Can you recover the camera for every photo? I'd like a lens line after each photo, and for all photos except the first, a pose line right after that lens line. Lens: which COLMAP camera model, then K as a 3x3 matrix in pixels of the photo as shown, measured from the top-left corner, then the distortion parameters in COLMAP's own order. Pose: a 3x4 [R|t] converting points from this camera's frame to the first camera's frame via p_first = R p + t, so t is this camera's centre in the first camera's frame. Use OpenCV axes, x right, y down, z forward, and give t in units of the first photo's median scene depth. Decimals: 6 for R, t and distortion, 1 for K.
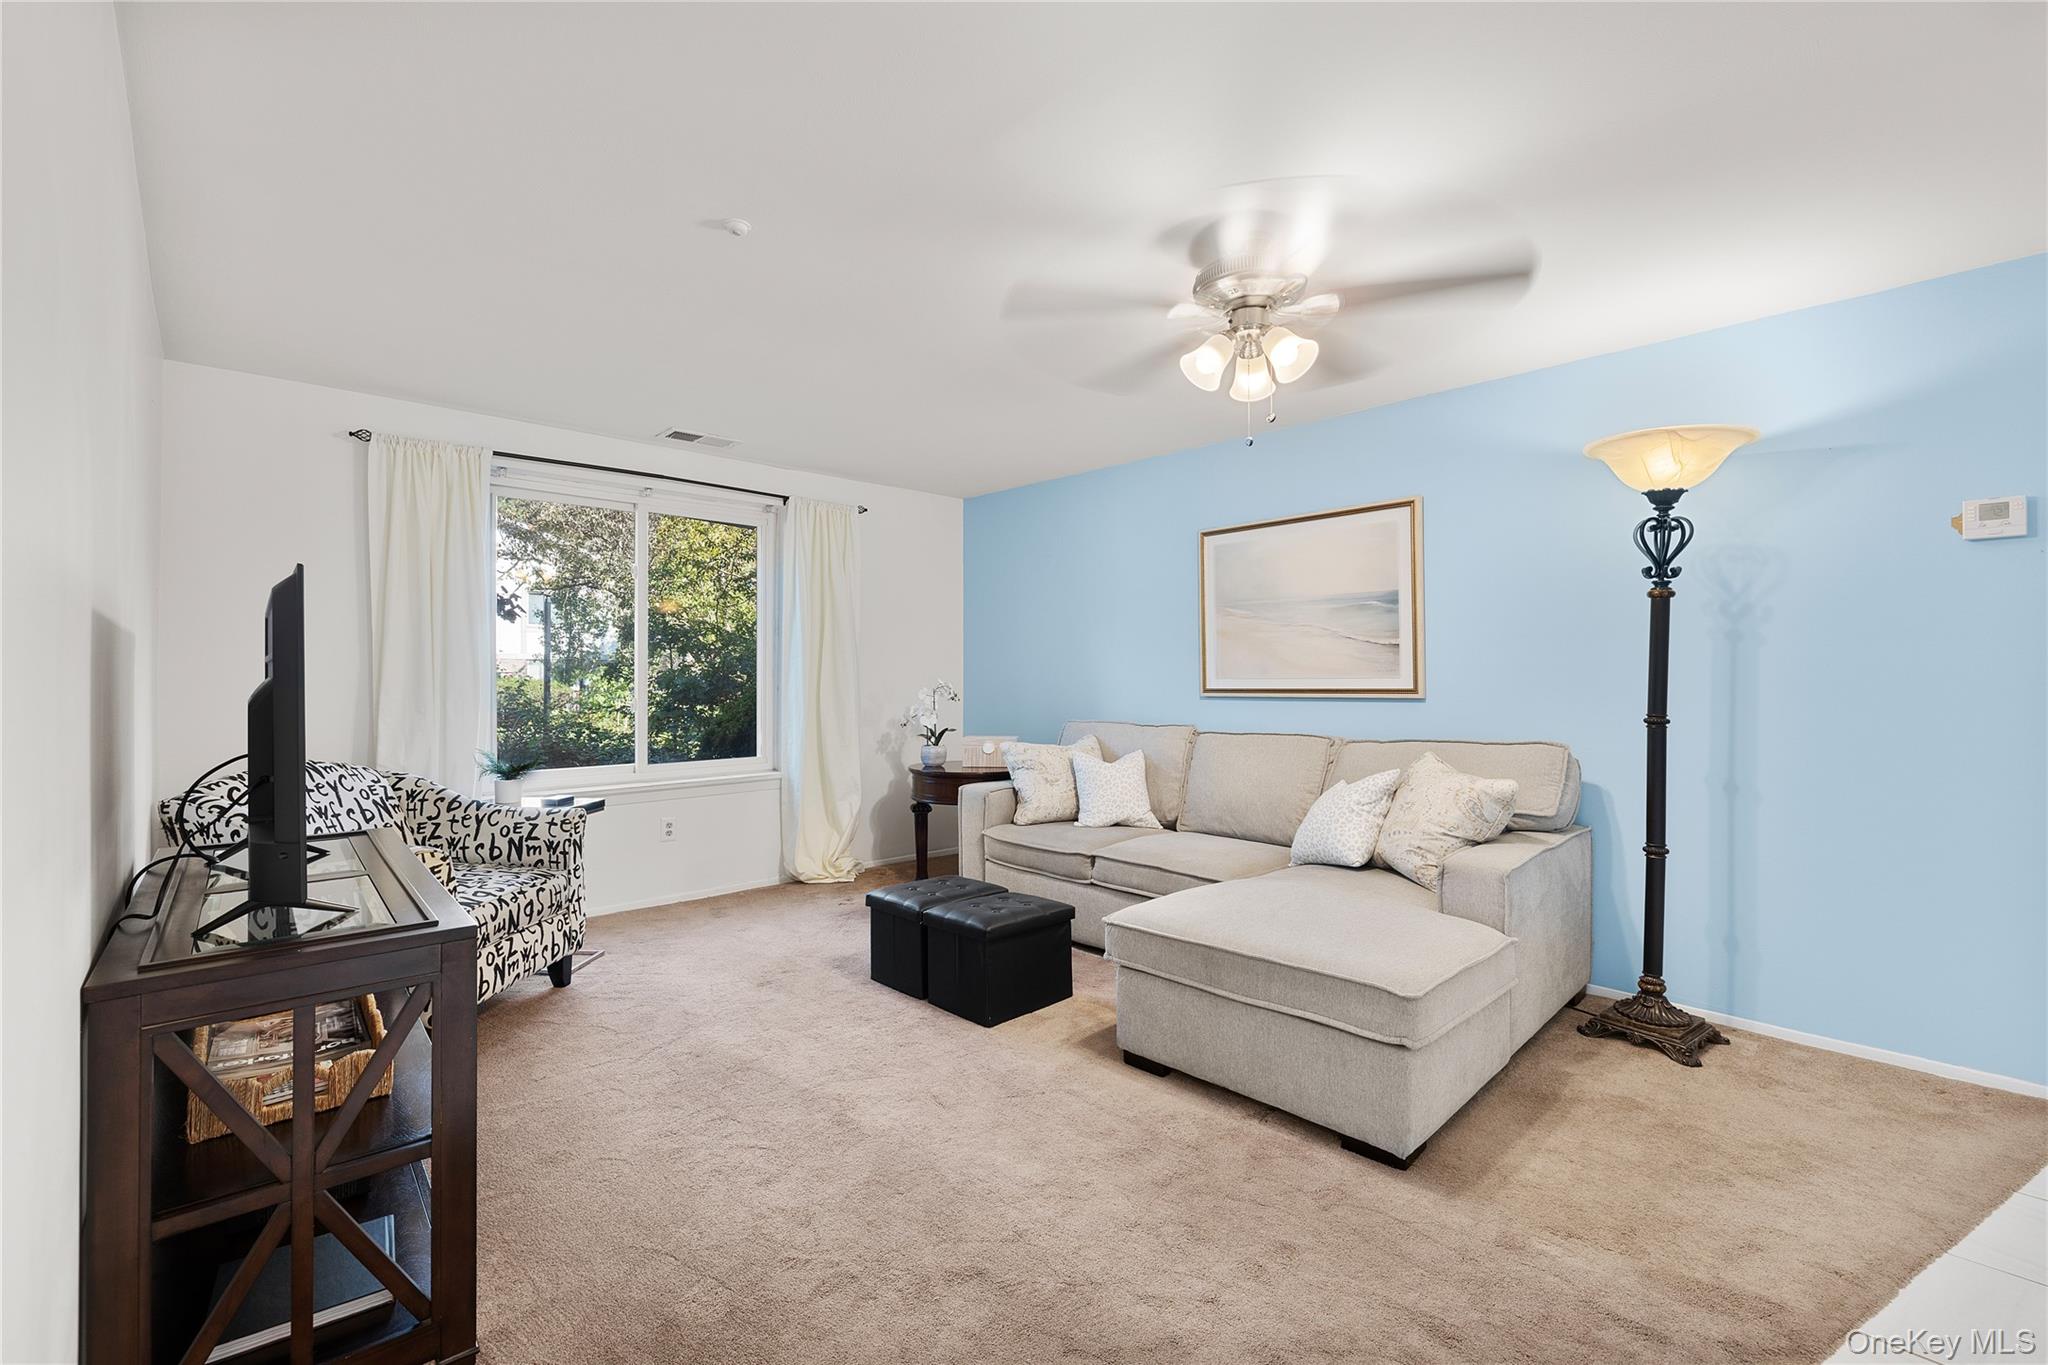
lens RADIAL K [[869.7, 0, 1012.7], [0, 869.7, 679.6], [0, 0, 1]] dist [-0.000676, -0.000459]
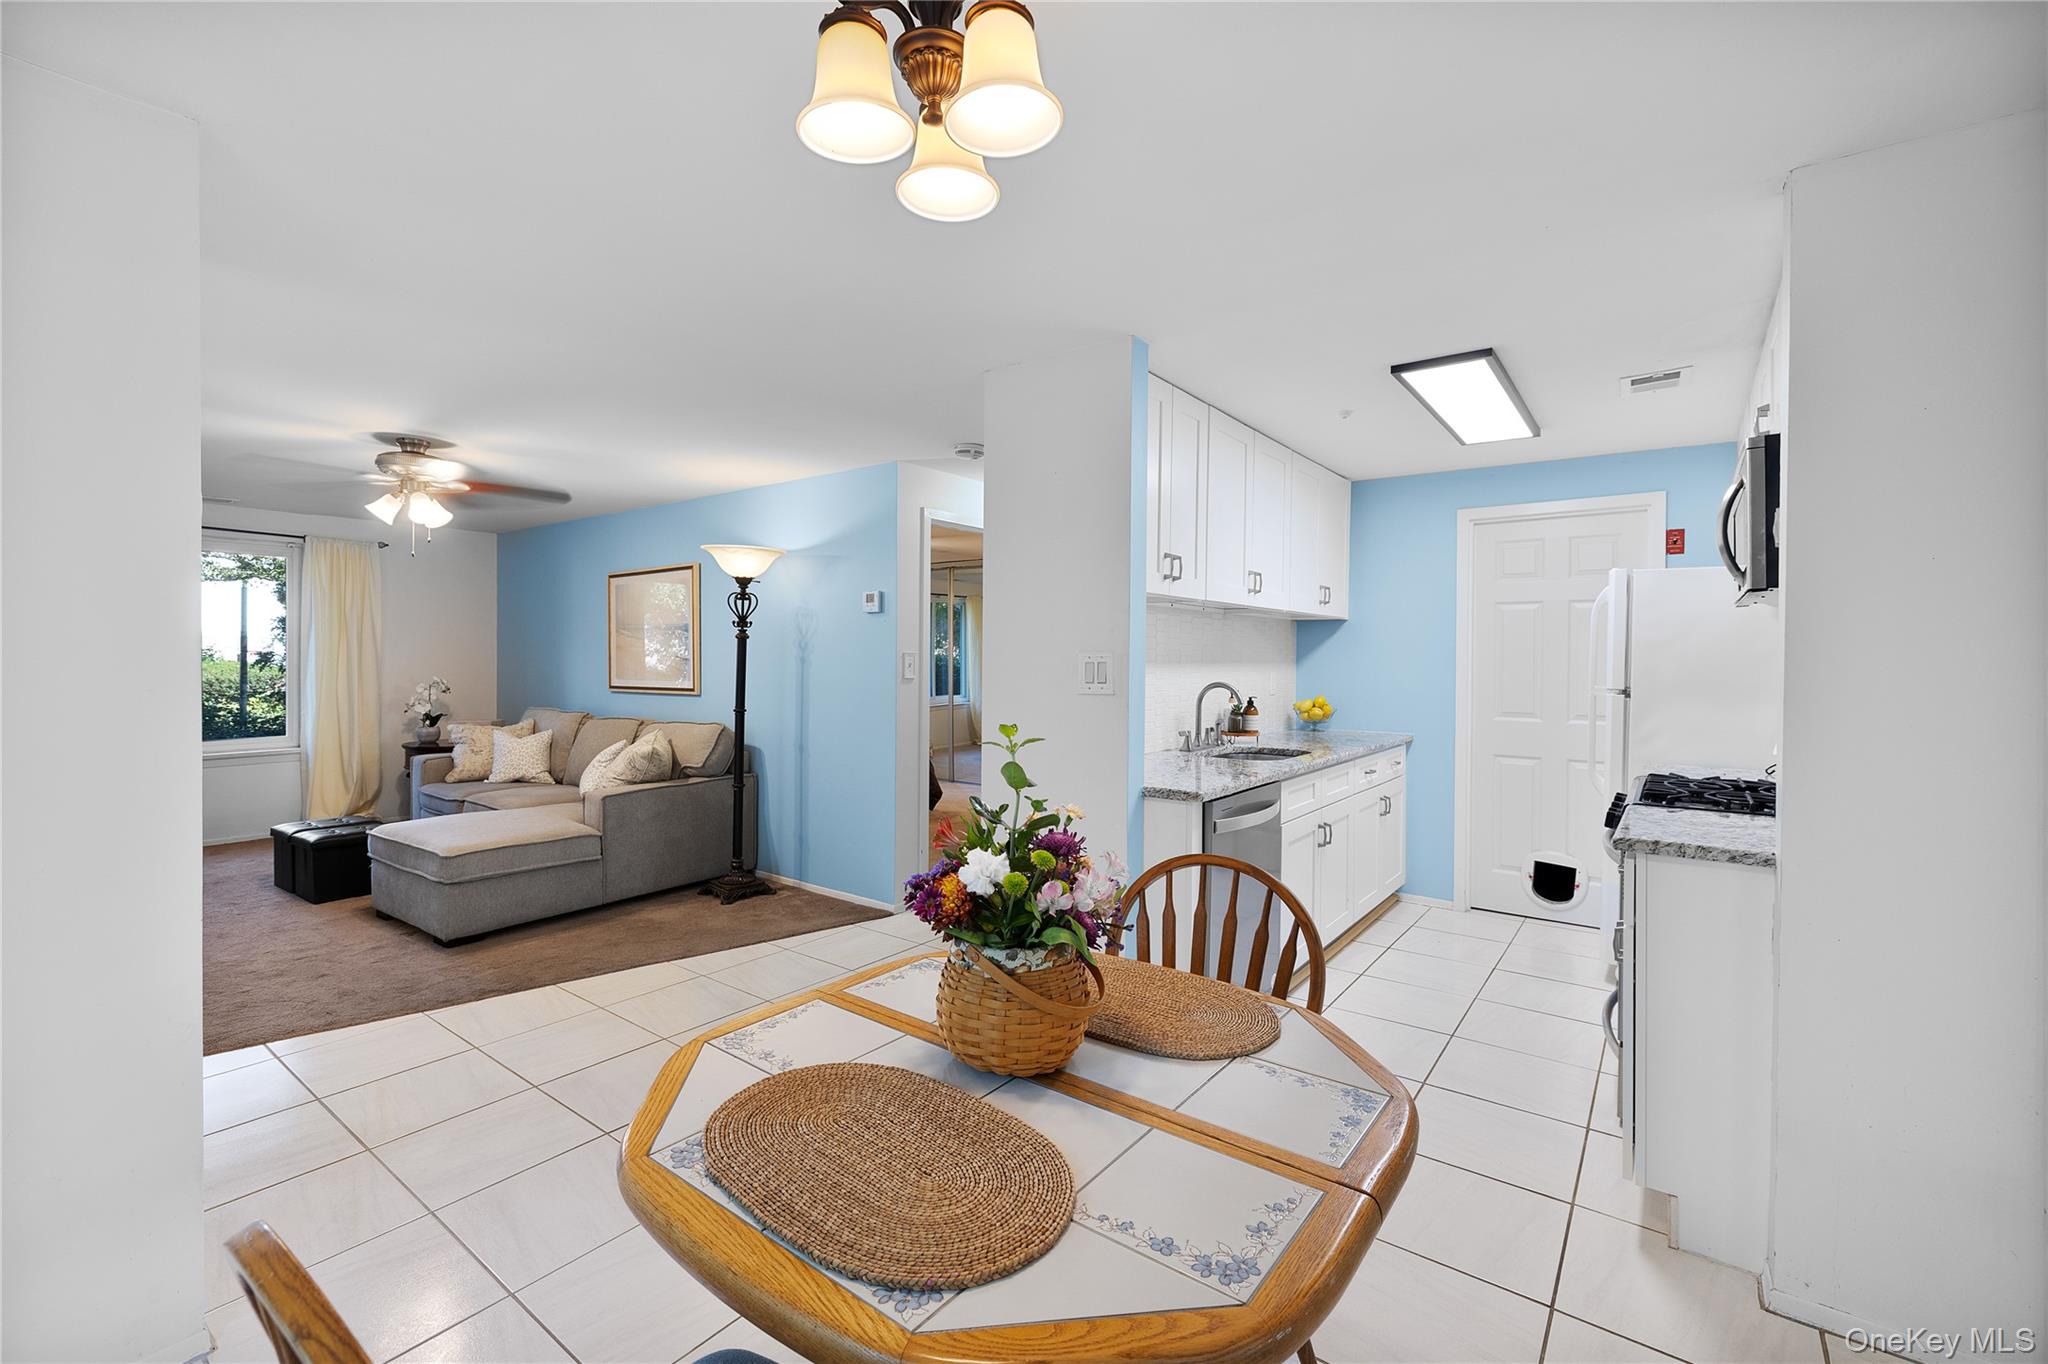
lens RADIAL K [[869.7, 0, 1024.9], [0, 869.7, 668.7], [0, 0, 1]] dist [-0.000676, -0.000459]
pose [[0.985460, 0.007868, 0.169724, 0.966377], [-0.009026, 0.999941, 0.006055, -0.048346], [-0.169666, -0.007499, 0.985473, -0.763880]]
